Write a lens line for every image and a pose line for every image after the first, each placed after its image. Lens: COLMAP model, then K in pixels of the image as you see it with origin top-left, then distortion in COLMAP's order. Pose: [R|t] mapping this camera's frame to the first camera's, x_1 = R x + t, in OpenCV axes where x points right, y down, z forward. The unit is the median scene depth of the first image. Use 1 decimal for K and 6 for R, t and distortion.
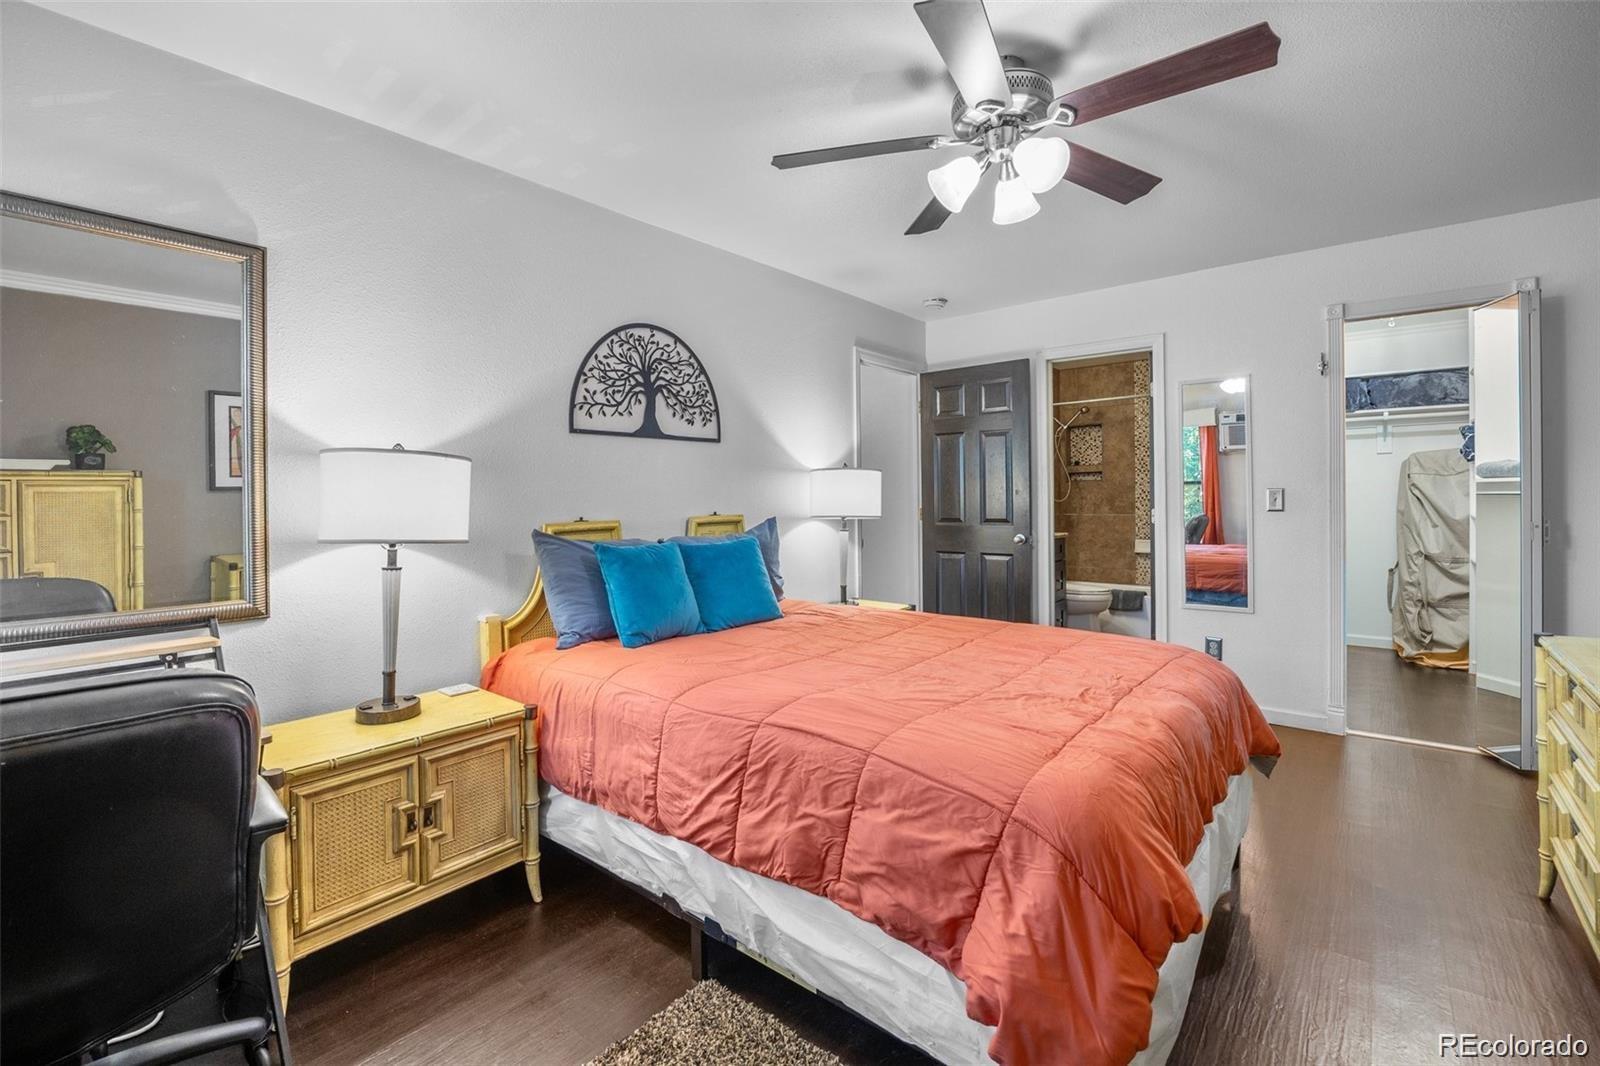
lens RADIAL K [[724.4, 0, 788.4], [0, 724.4, 498.8], [0, 0, 1]] dist [-0.011211, -0.000311]
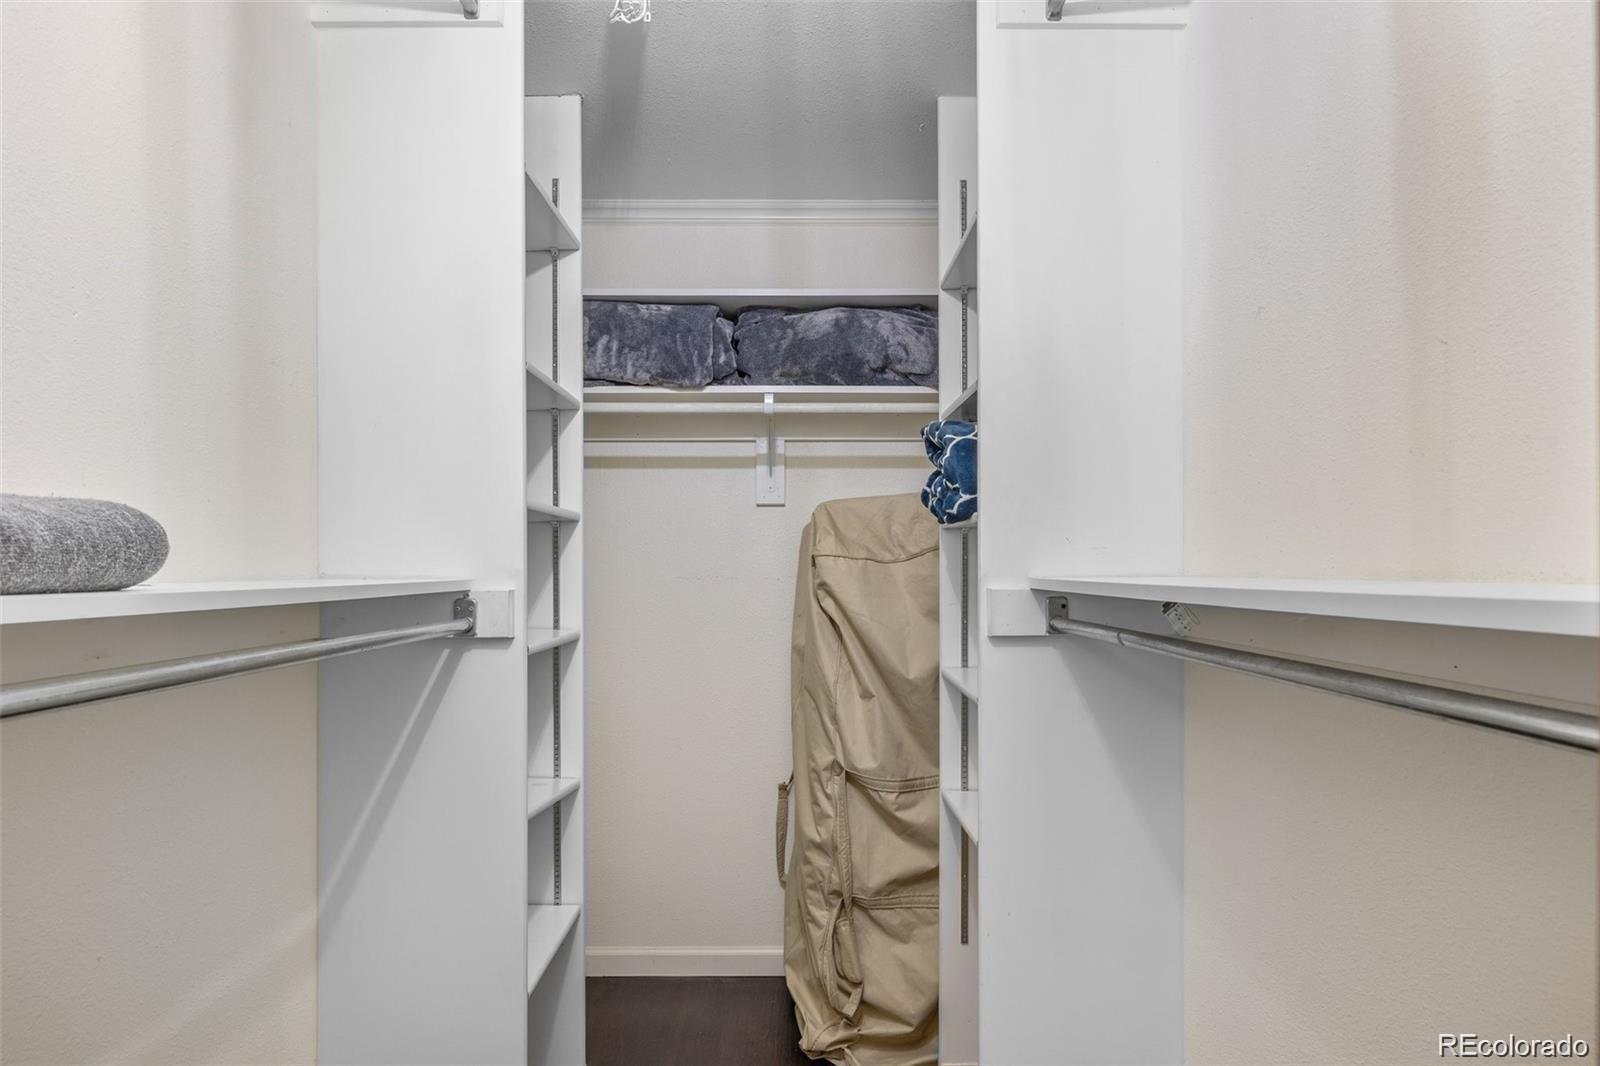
lens RADIAL K [[837.1, 0, 801.8], [0, 837.1, 539.2], [0, 0, 1]] dist [-0.011516, 0.000984]
pose [[0.772819, 0.021545, 0.634261, 0.584702], [-0.000876, 0.999459, -0.032883, -0.029802], [-0.634626, 0.024857, 0.772420, 0.669598]]
